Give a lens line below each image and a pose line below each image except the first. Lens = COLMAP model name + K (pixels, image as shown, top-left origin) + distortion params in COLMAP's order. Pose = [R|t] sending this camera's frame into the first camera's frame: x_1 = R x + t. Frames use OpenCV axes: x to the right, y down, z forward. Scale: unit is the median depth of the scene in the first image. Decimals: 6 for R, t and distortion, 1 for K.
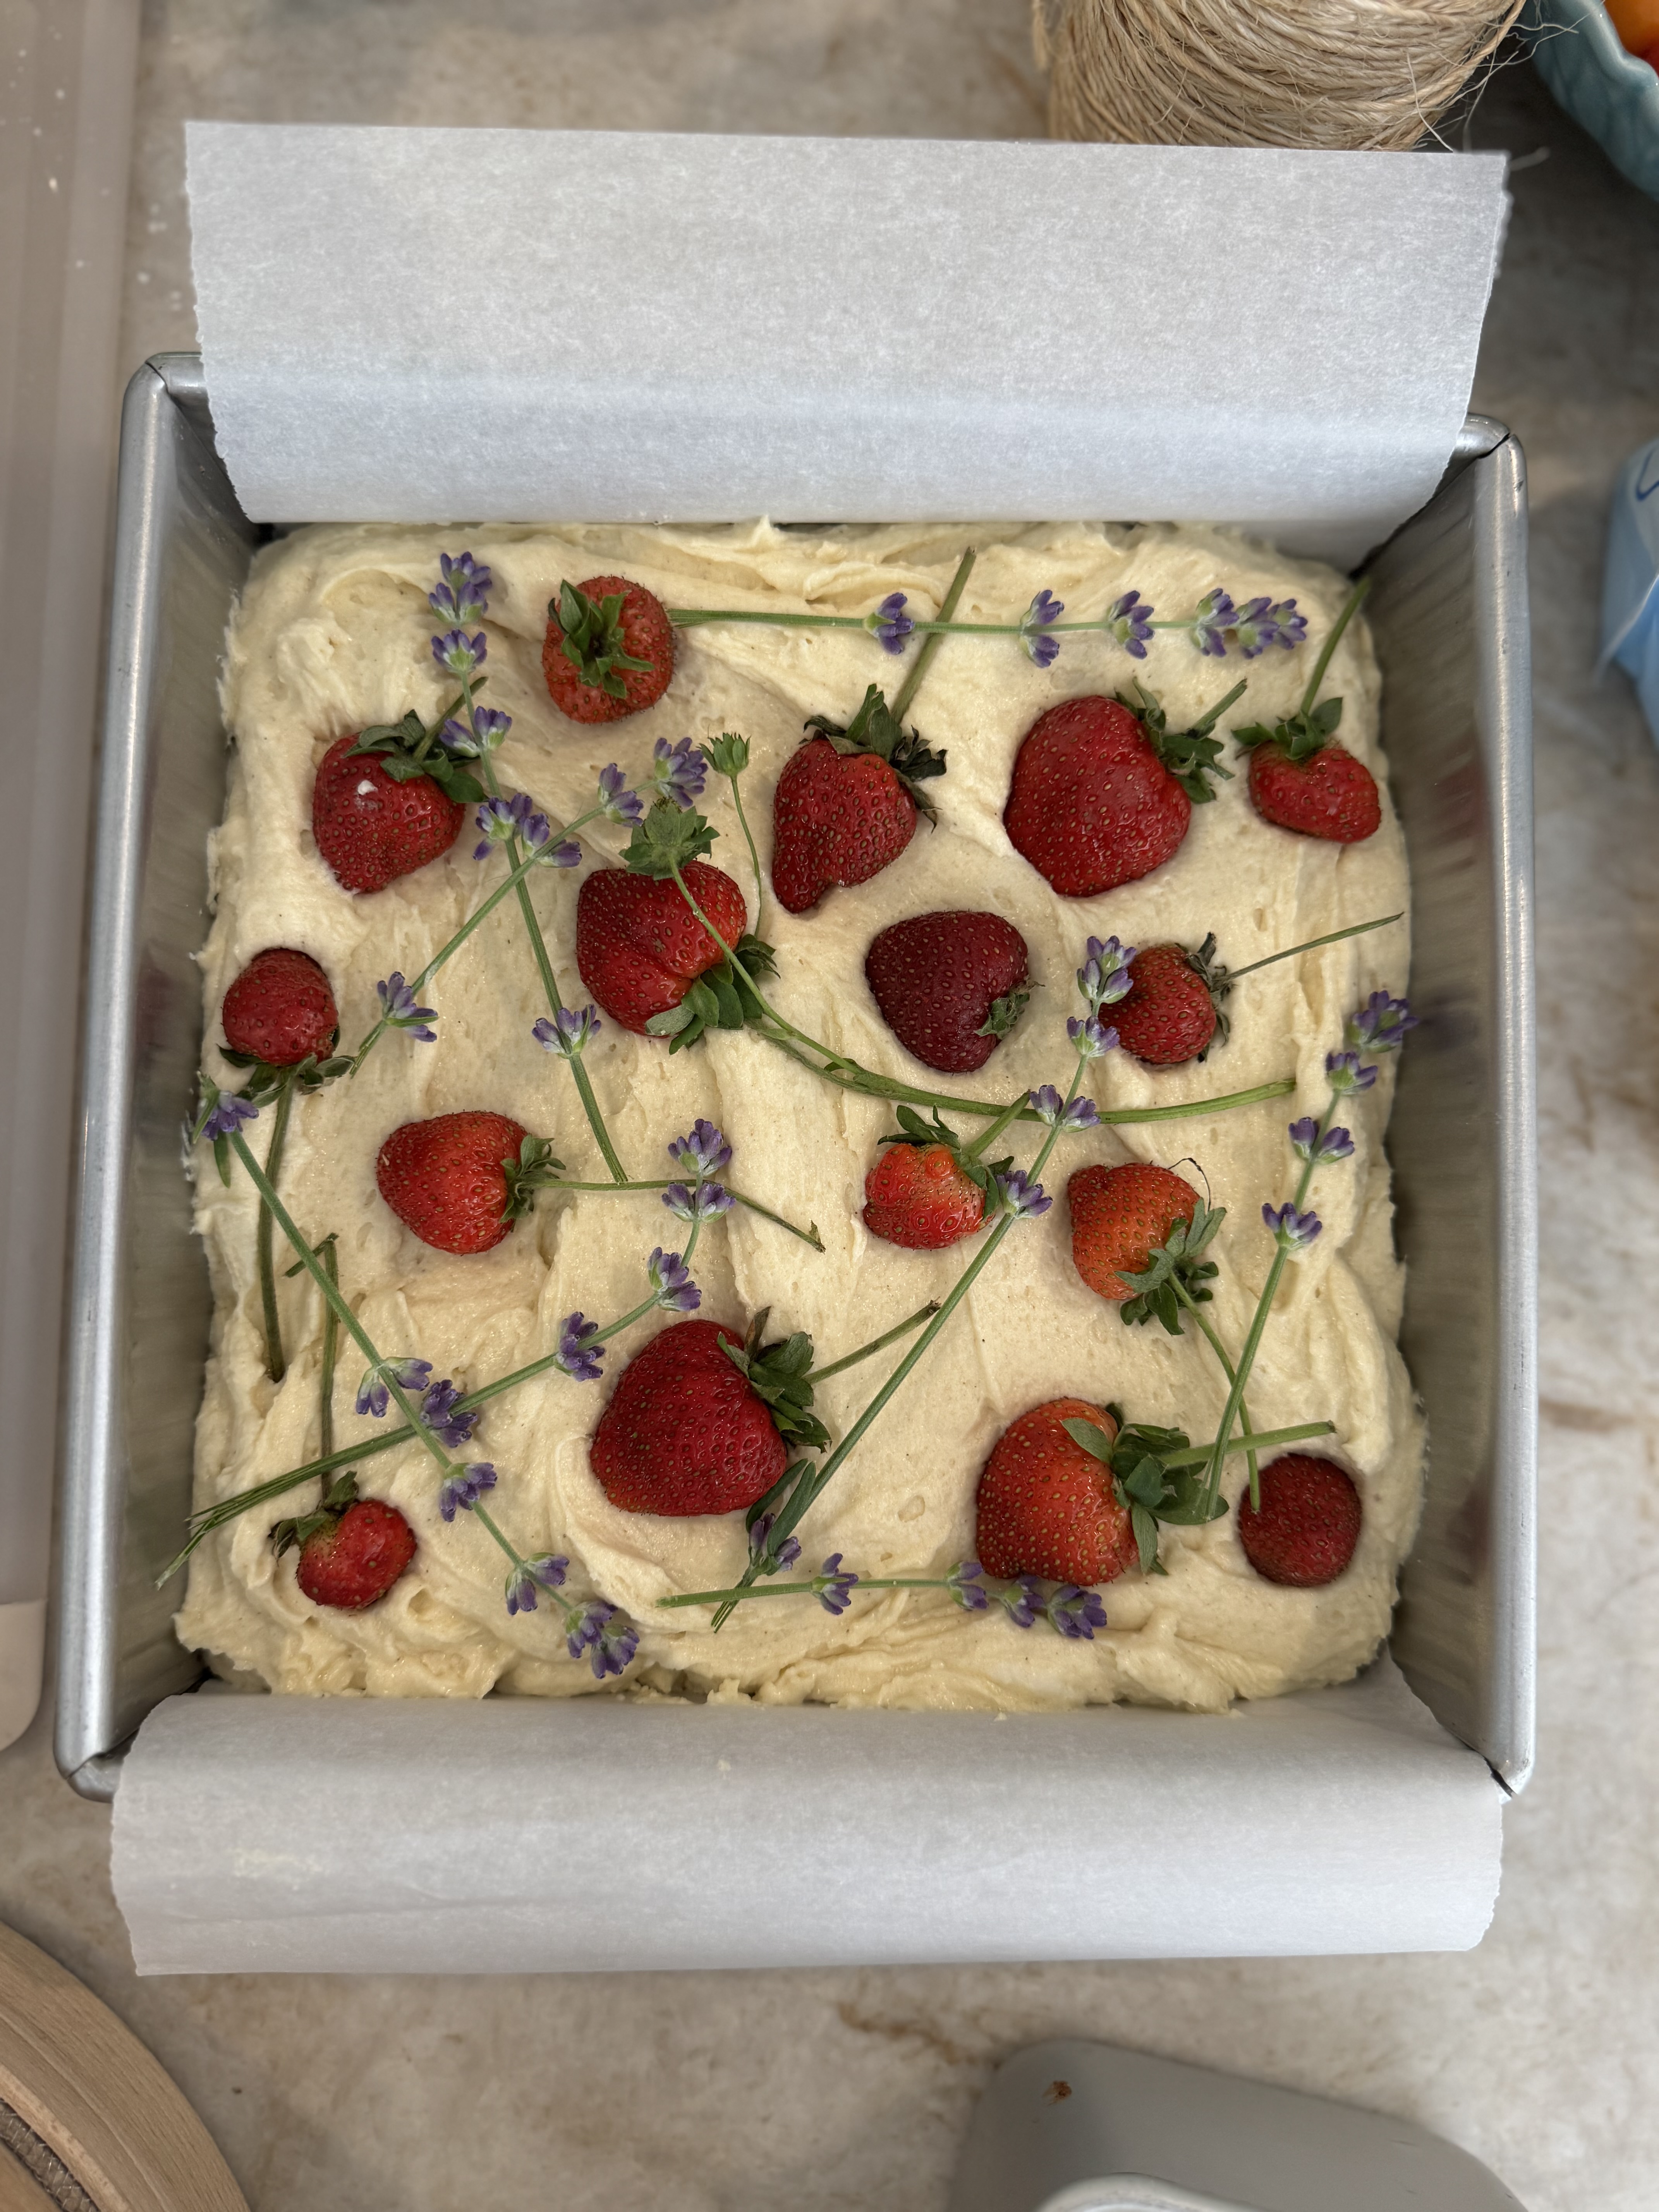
lens RADIAL K [[1668.7, 0, 827.2], [0, 1668.7, 1116.7], [0, 0, 1]] dist [0.019762, -0.047813]
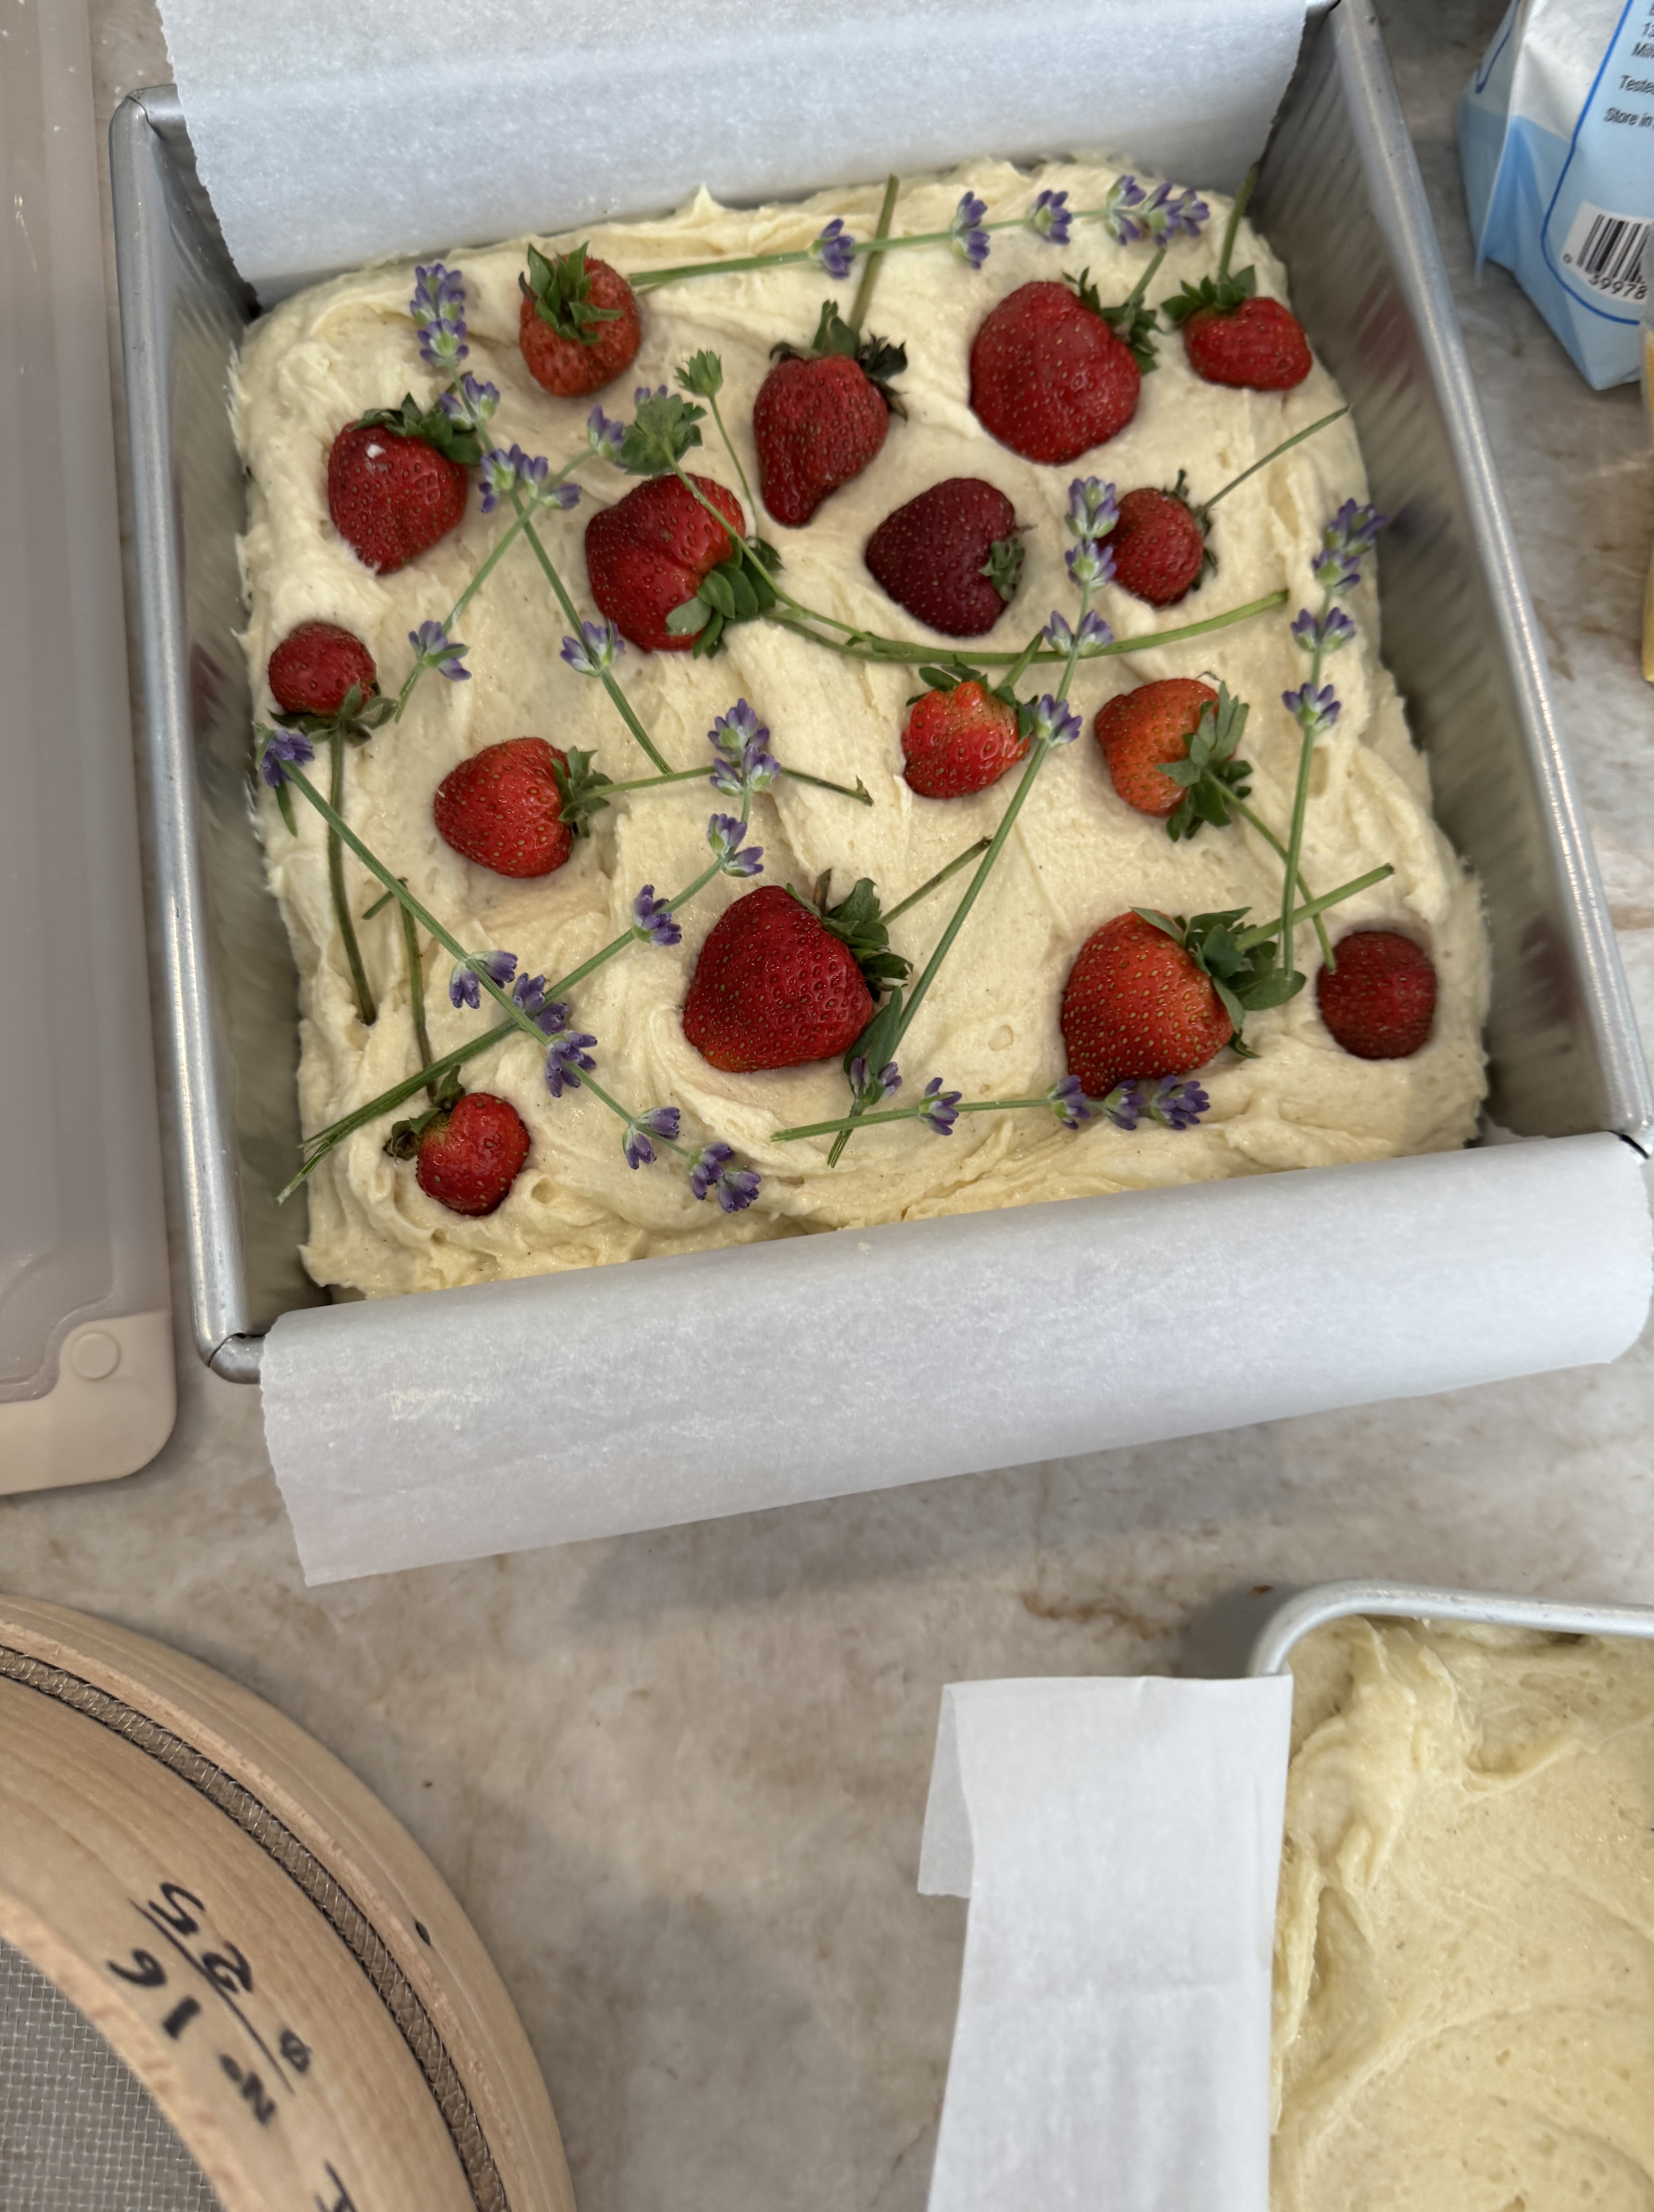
lens RADIAL K [[1557.0, 0, 837.6], [0, 1557.0, 1122.6], [0, 0, 1]] dist [-0.002778, -0.012783]
pose [[0.985103, -0.171449, 0.013324, -0.069558], [0.171834, 0.978362, -0.115246, 0.375700], [0.006723, 0.115819, 0.993248, 0.063582]]
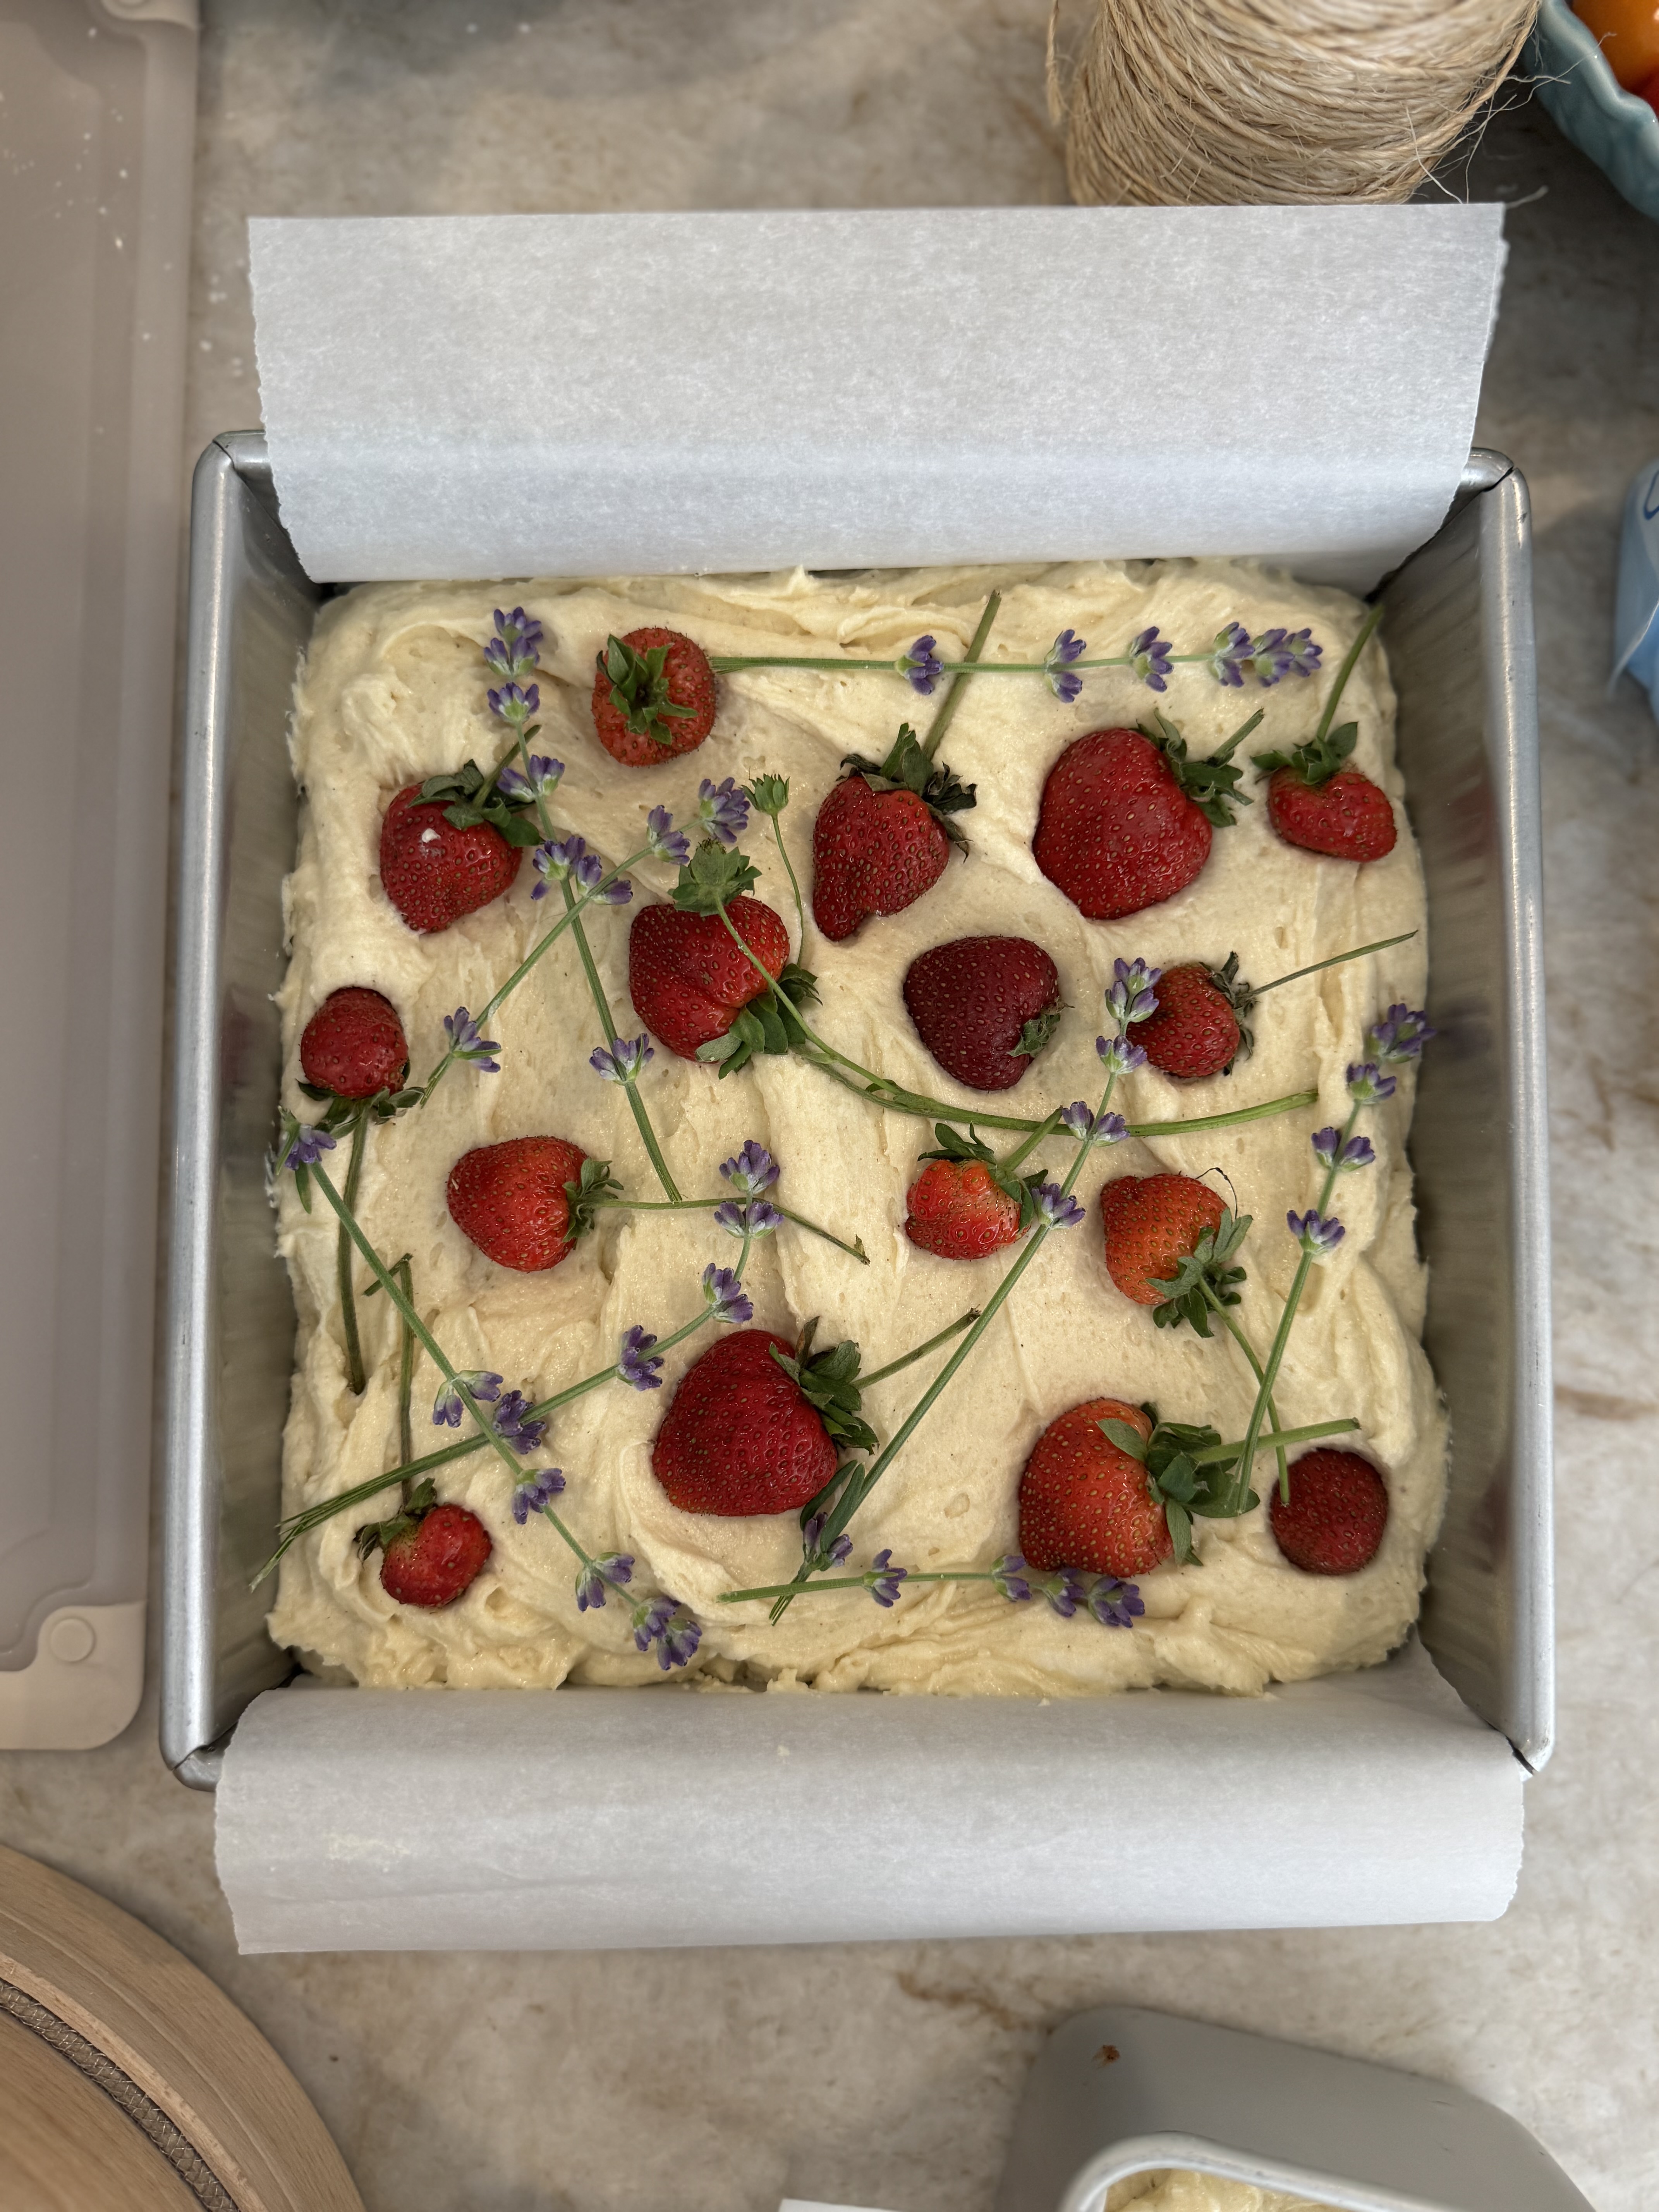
lens RADIAL K [[1668.7, 0, 842.1], [0, 1668.7, 1103.5], [0, 0, 1]] dist [0.019762, -0.047813]
pose [[0.999429, -0.019519, -0.027569, 0.011988], [0.019754, 0.999770, 0.008292, -0.029212], [0.027401, -0.008832, 0.999585, -0.053187]]
